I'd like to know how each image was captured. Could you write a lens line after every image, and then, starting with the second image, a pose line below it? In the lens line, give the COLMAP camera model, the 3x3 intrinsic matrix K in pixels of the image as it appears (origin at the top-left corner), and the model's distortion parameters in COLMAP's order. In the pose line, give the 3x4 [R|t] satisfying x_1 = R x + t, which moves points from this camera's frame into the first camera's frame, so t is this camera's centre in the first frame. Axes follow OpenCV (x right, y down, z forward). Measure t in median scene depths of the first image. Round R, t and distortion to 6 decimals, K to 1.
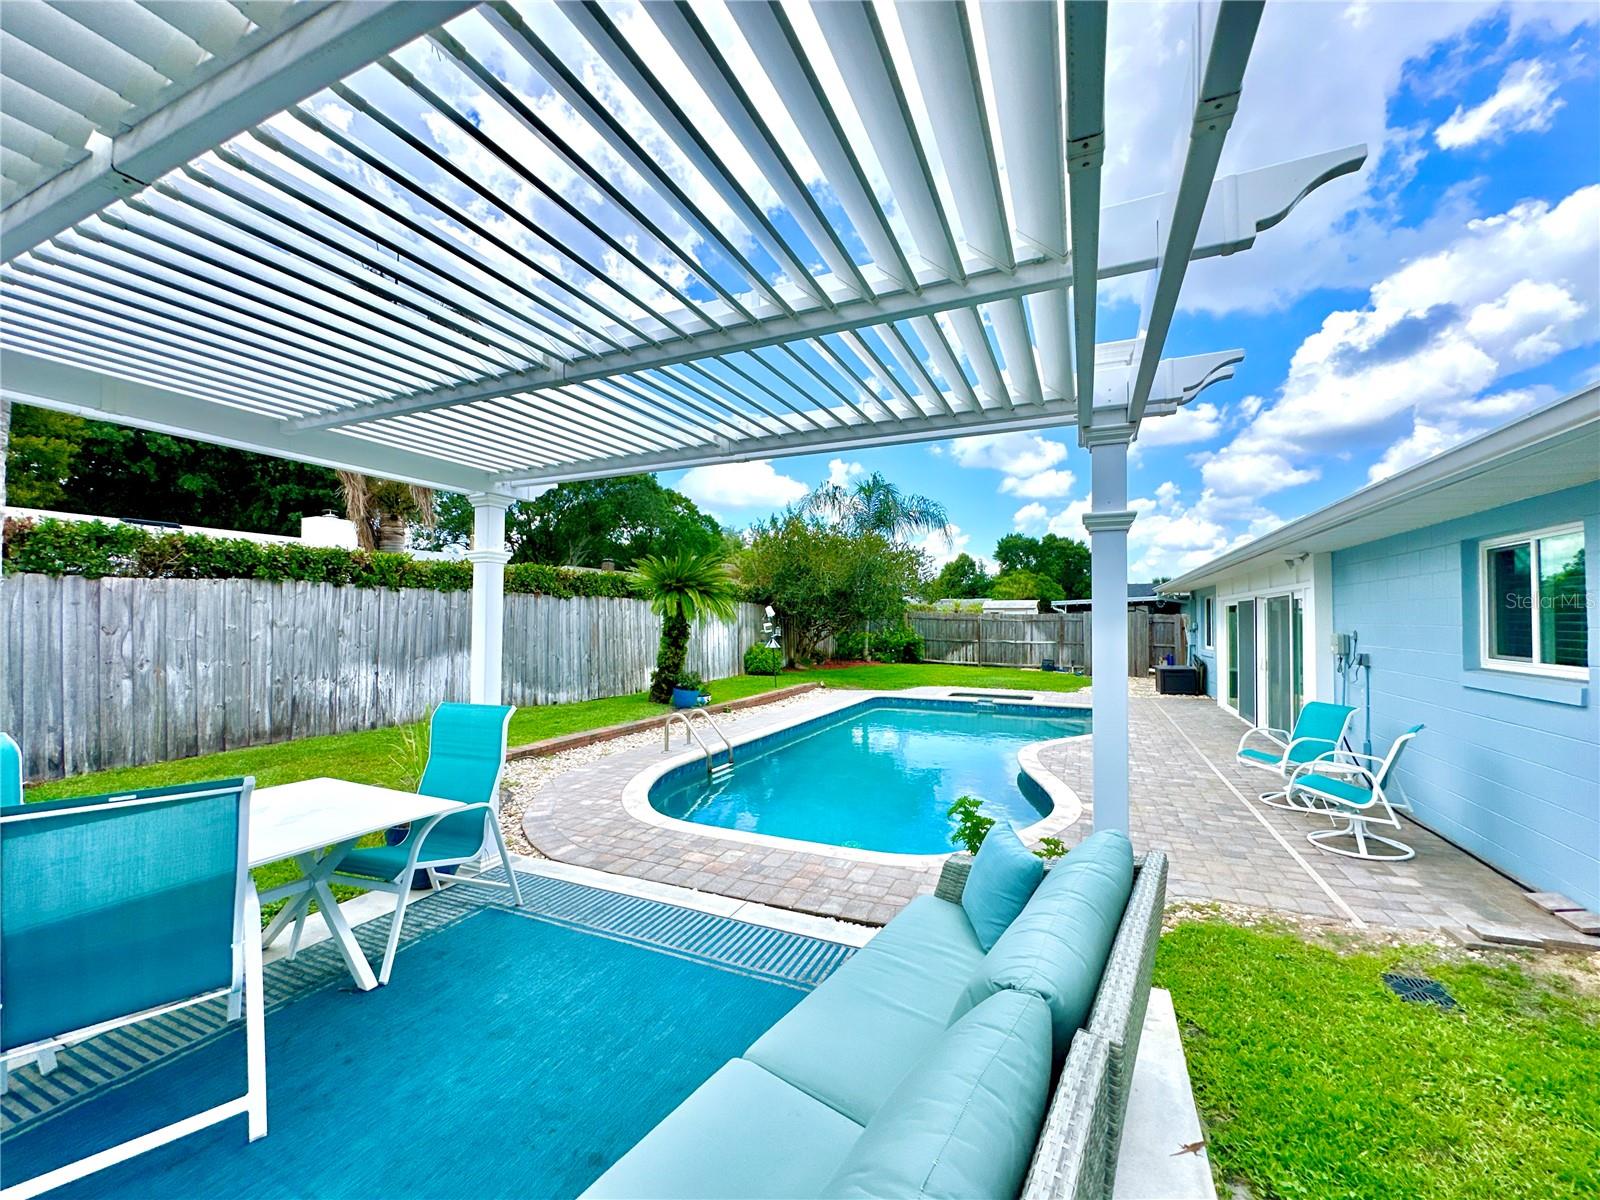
lens RADIAL K [[642.0, 0, 801.3], [0, 642.0, 598.5], [0, 0, 1]] dist [-0.007187, 0.002114]
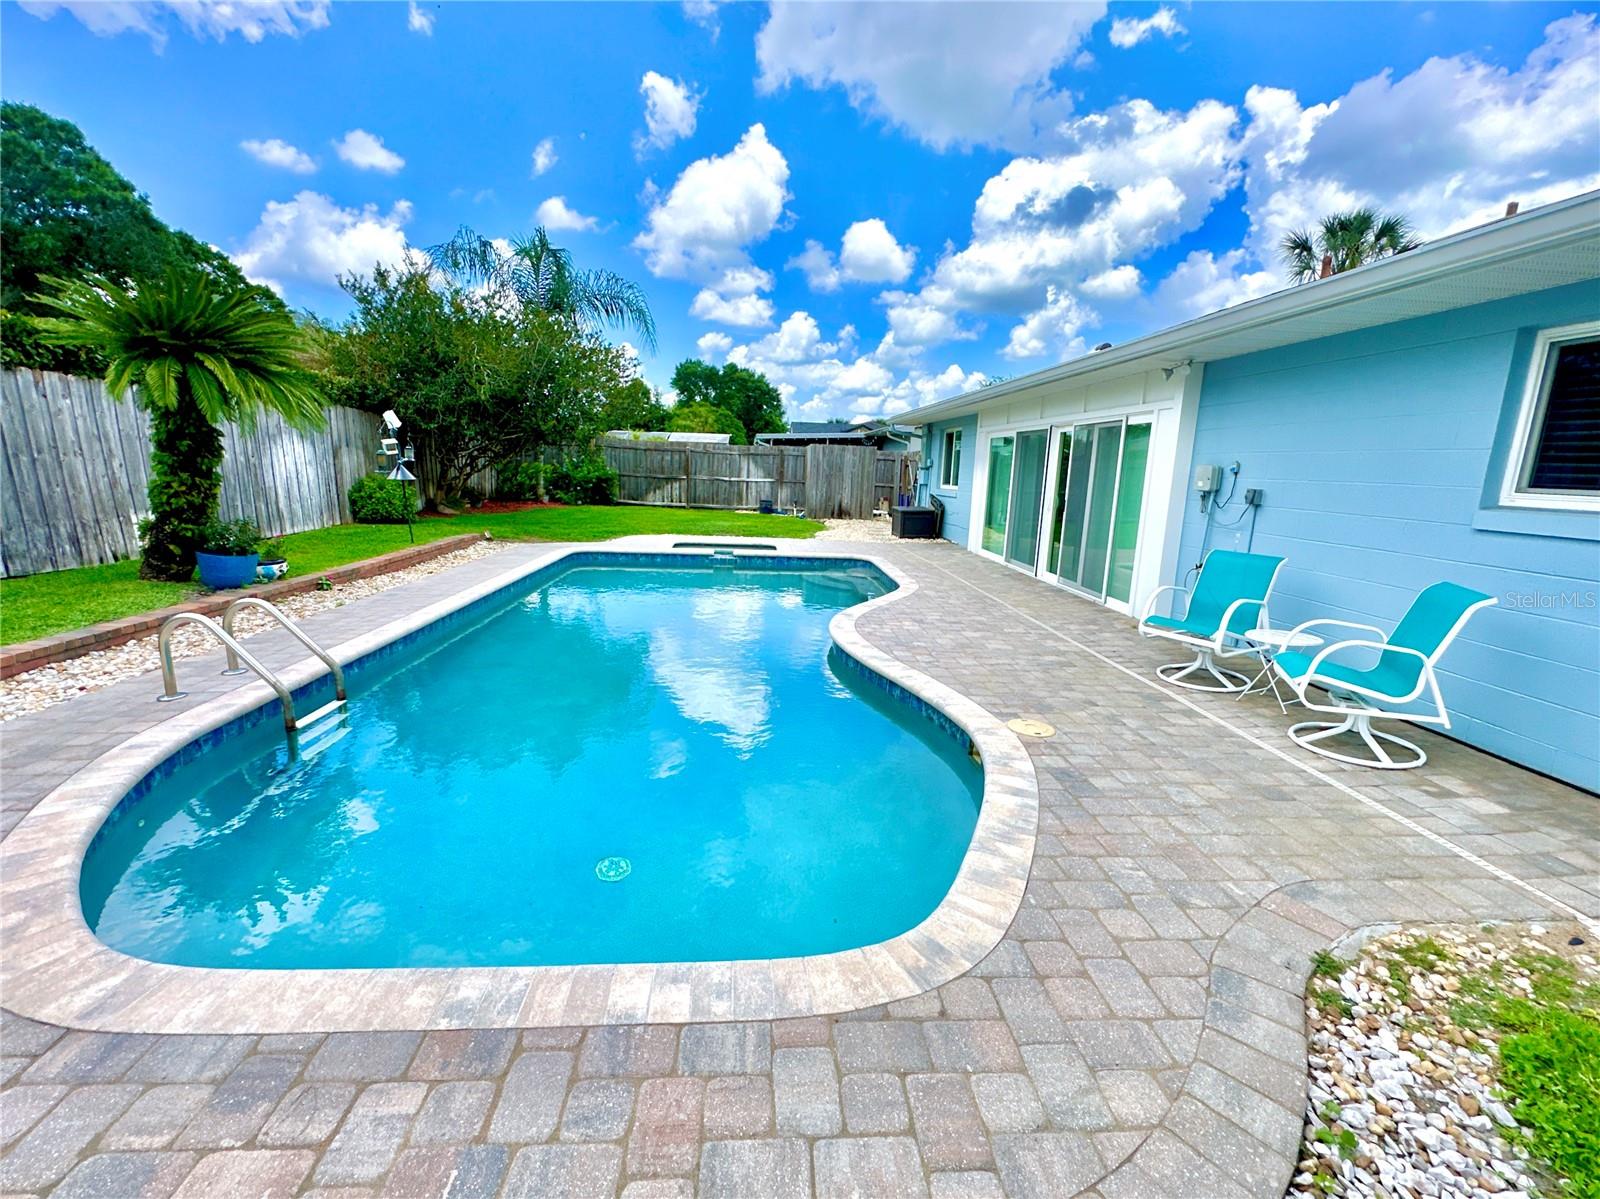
lens RADIAL K [[694.0, 0, 799.9], [0, 694.0, 604.9], [0, 0, 1]] dist [-0.004890, -0.000146]
pose [[0.884817, -0.068264, 0.460910, -0.036232], [-0.044221, 0.972441, 0.228918, 0.042366], [-0.463835, -0.222933, 0.857414, 0.382571]]
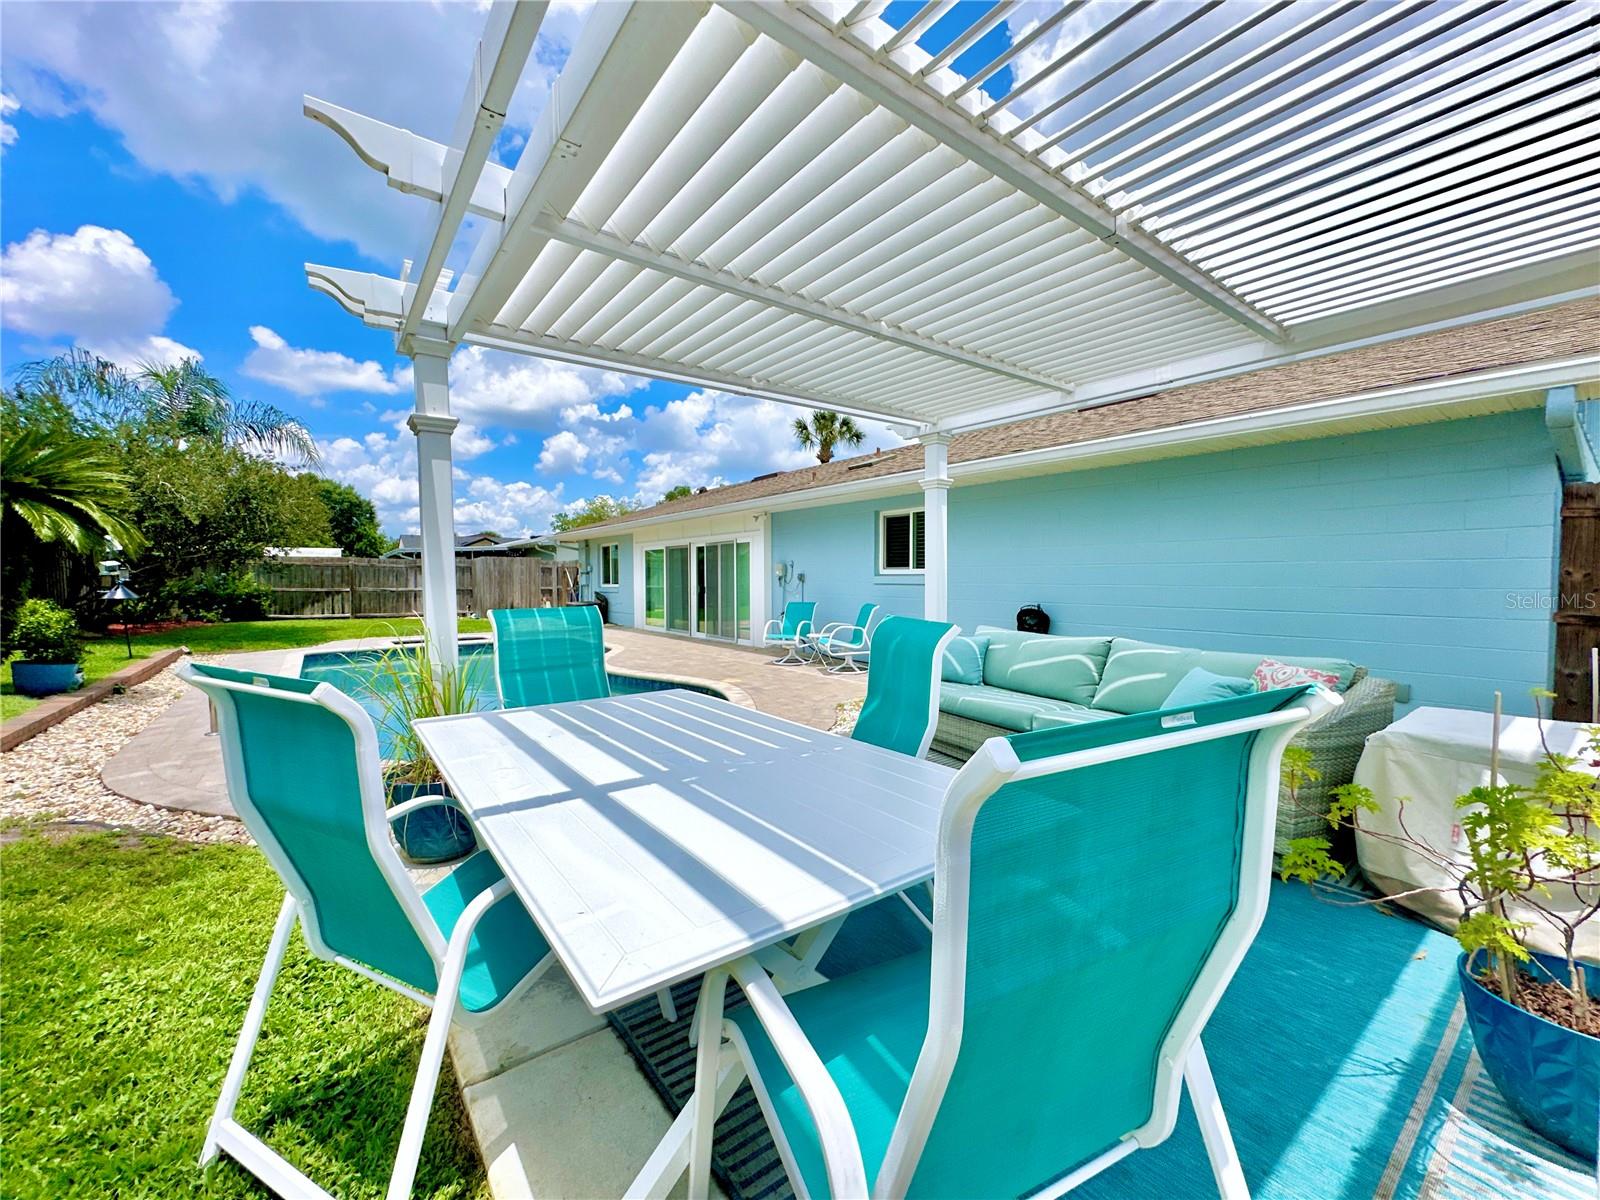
lens RADIAL K [[642.0, 0, 799.8], [0, 642.0, 599.8], [0, 0, 1]] dist [-0.007187, 0.002114]
pose [[0.487389, -0.040661, 0.872238, -0.489019], [-0.020956, 0.998083, 0.058237, 0.044837], [-0.872934, -0.046662, 0.485602, 0.133914]]
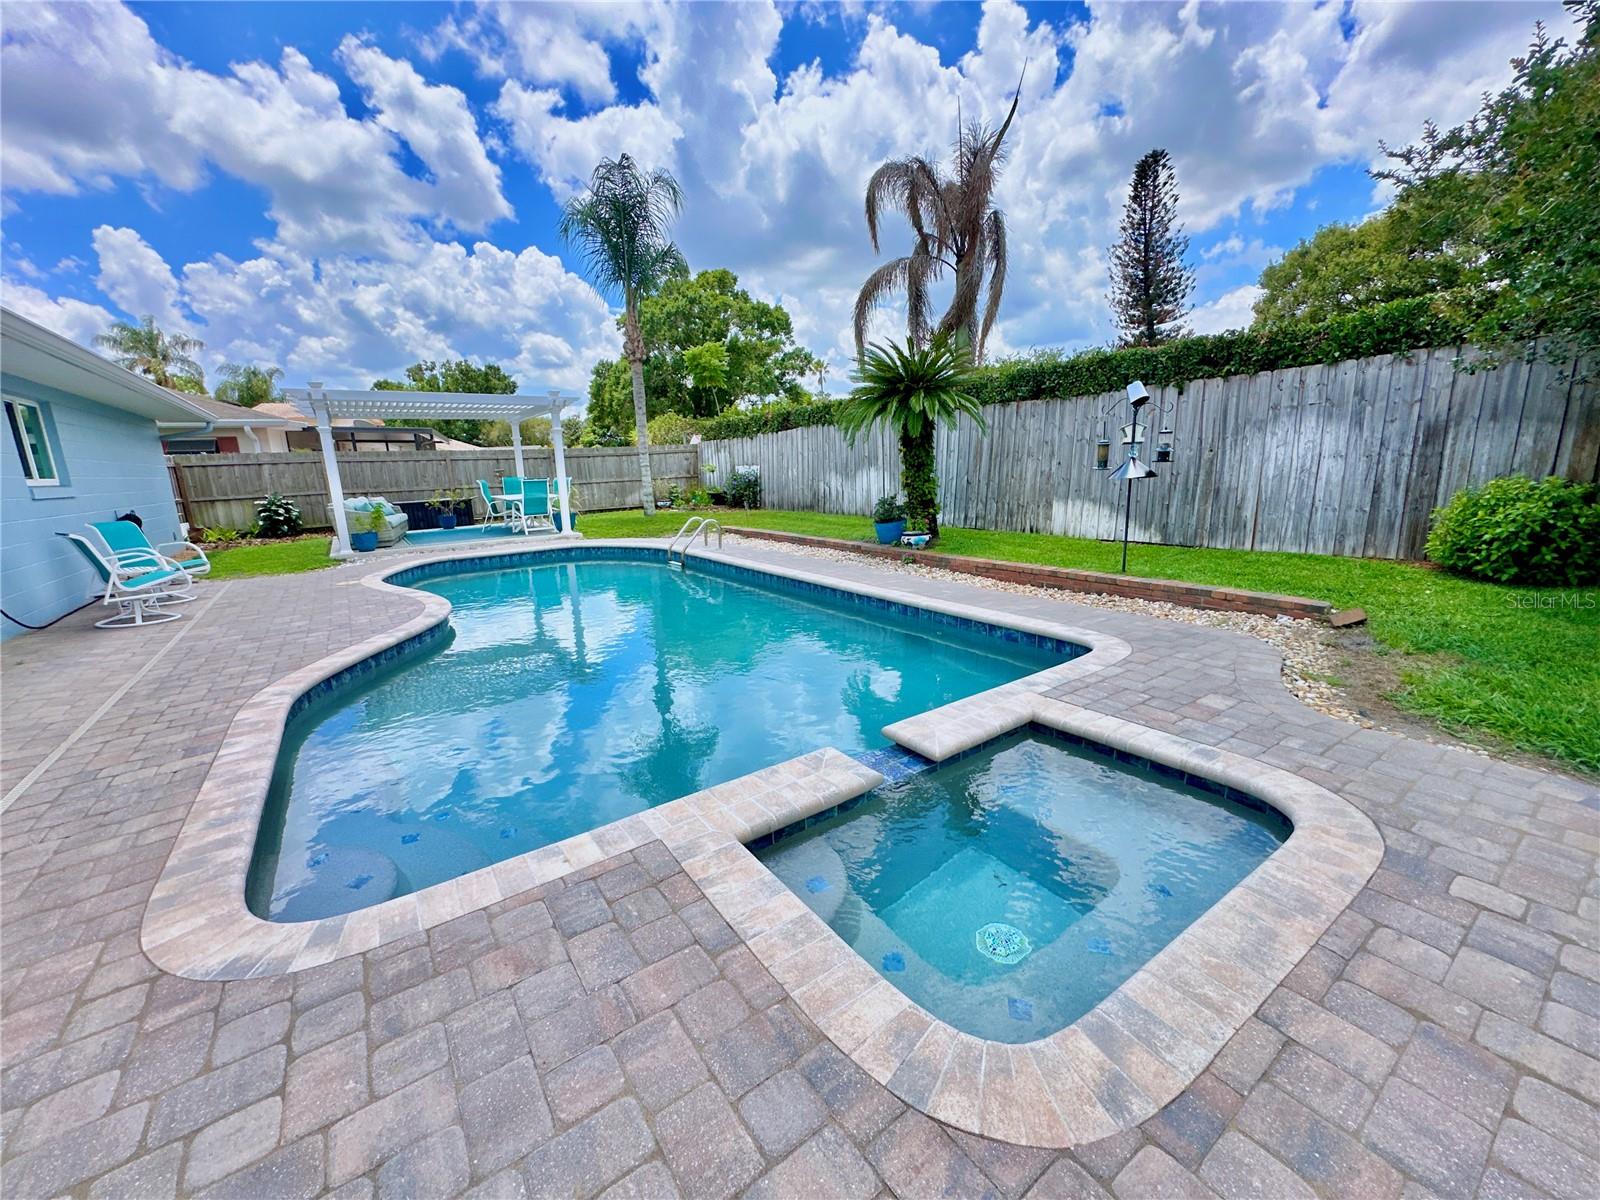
lens RADIAL K [[642.0, 0, 800.9], [0, 642.0, 597.8], [0, 0, 1]] dist [-0.007187, 0.002114]
pose [[-0.517824, 0.187727, -0.834635, 0.804631], [0.057953, 0.981083, 0.184711, 0.109698], [0.853522, 0.047278, -0.518908, 1.843709]]
